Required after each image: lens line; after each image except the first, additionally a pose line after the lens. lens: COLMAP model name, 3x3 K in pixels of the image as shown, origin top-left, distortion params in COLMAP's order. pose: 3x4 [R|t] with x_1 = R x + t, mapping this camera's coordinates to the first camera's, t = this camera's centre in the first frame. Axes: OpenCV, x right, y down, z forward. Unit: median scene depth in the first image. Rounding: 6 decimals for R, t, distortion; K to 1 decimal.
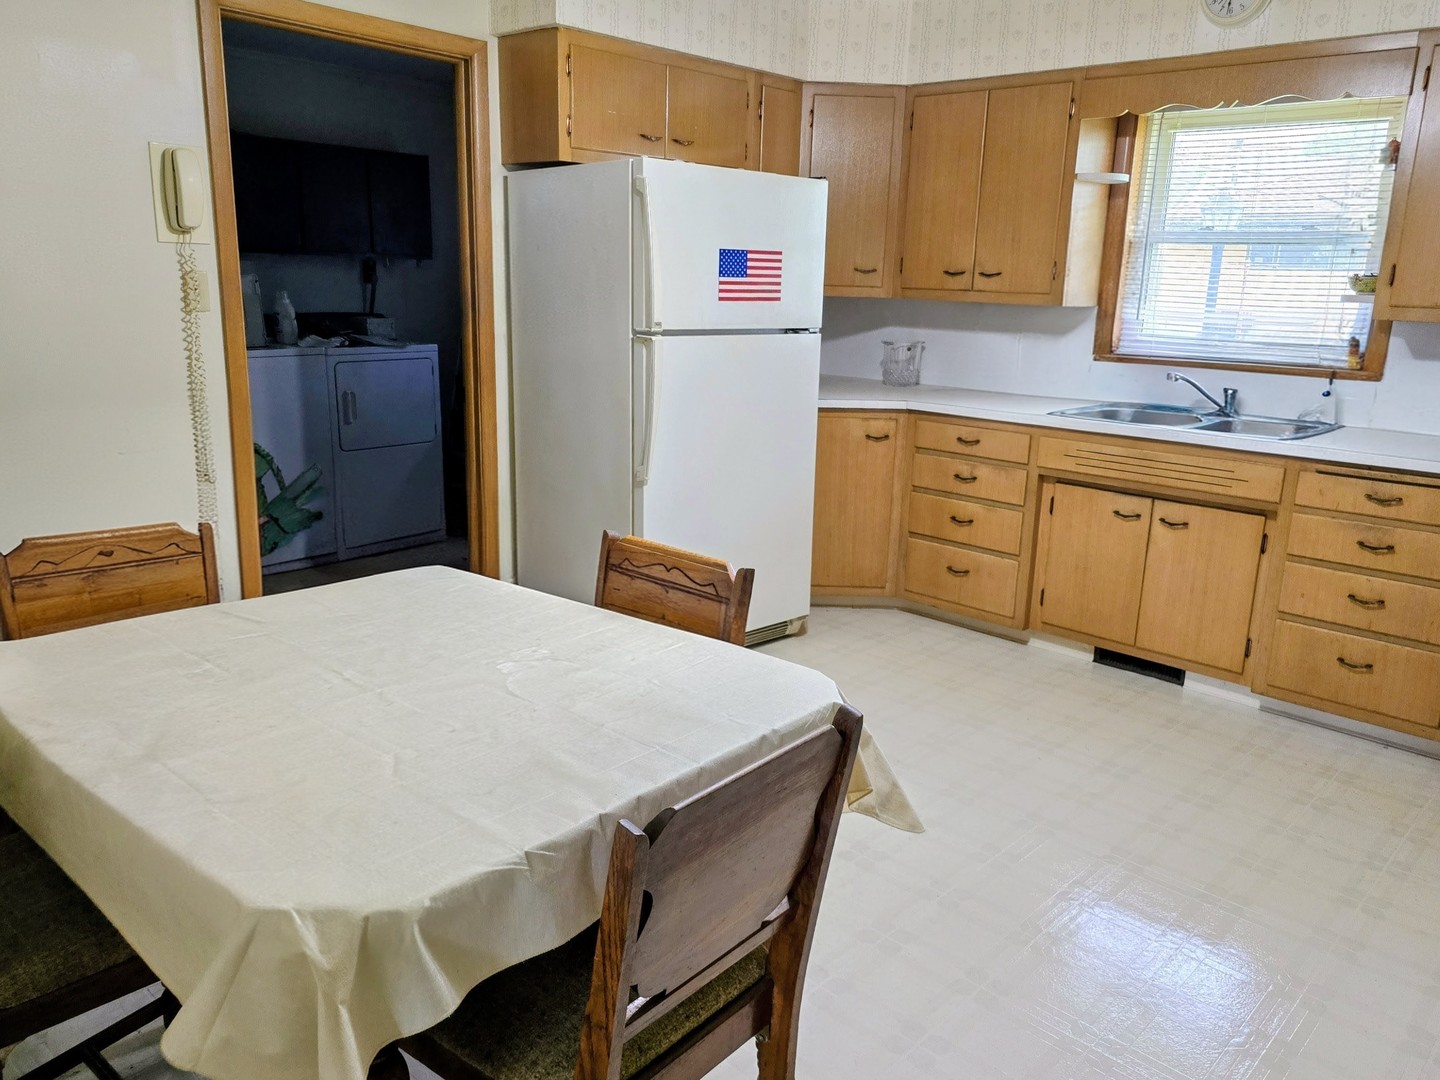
lens RADIAL K [[1073.8, 0, 720.0], [0, 1073.8, 540.0], [0, 0, 1]] dist [0.079989, -0.121895]
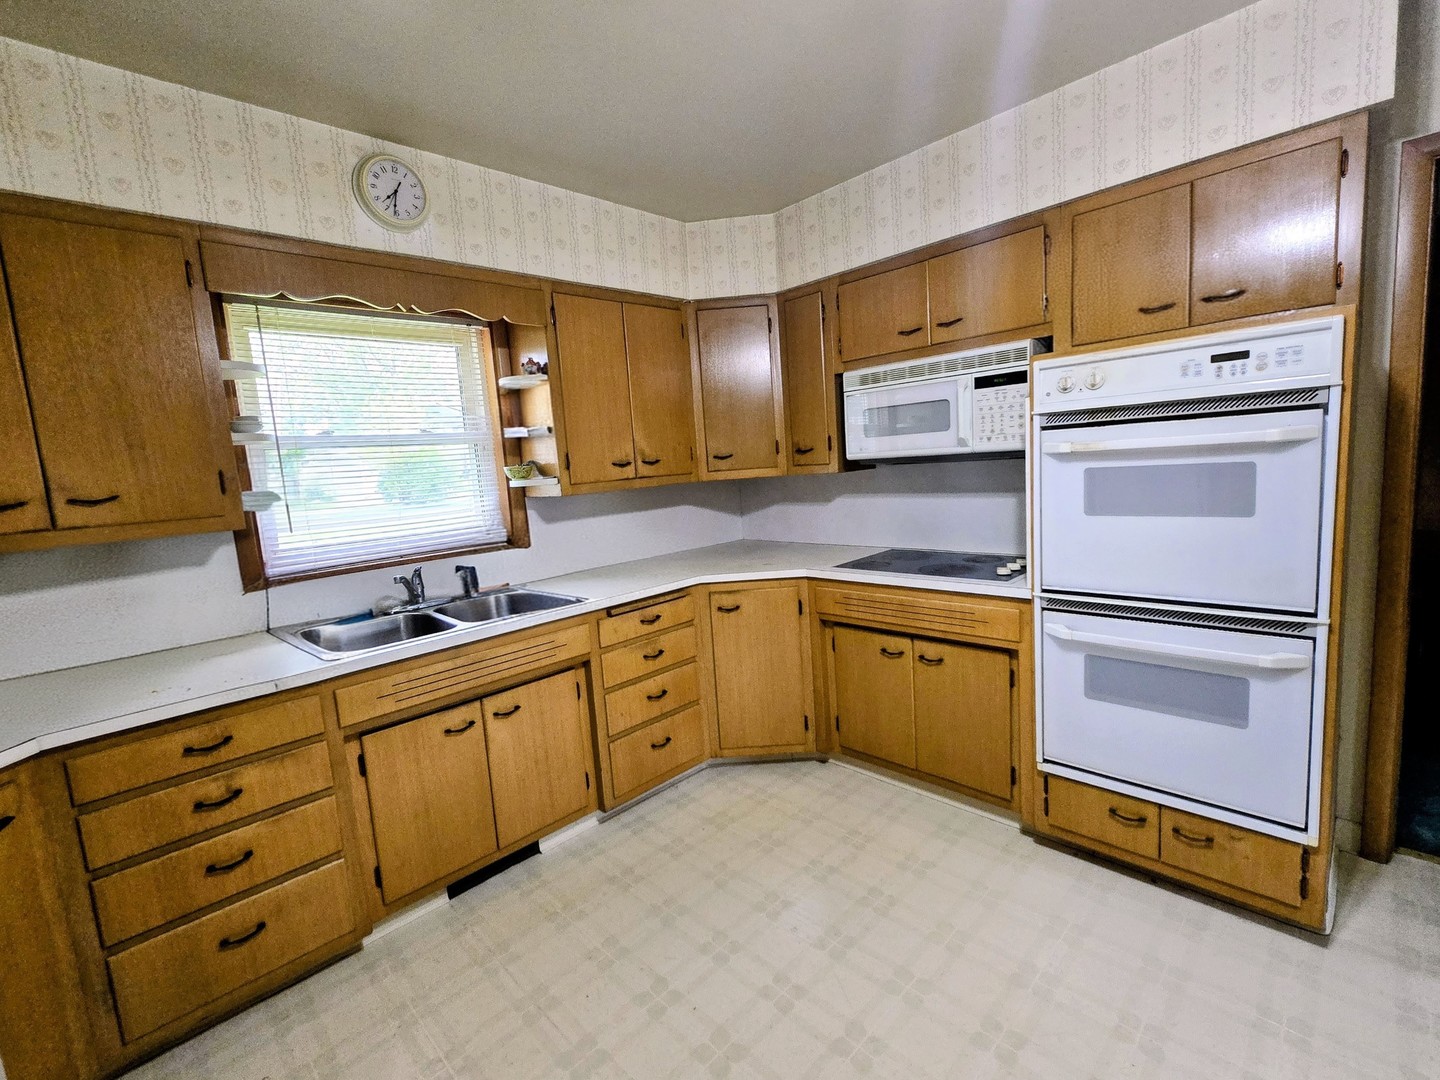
lens RADIAL K [[634.5, 0, 718.0], [0, 634.5, 537.7], [0, 0, 1]] dist [-0.002316, -0.000066]
pose [[0.038891, -0.155376, 0.987090, -0.120560], [0.308773, 0.941360, 0.136012, -0.180438], [-0.950340, 0.299497, 0.084586, 0.698215]]
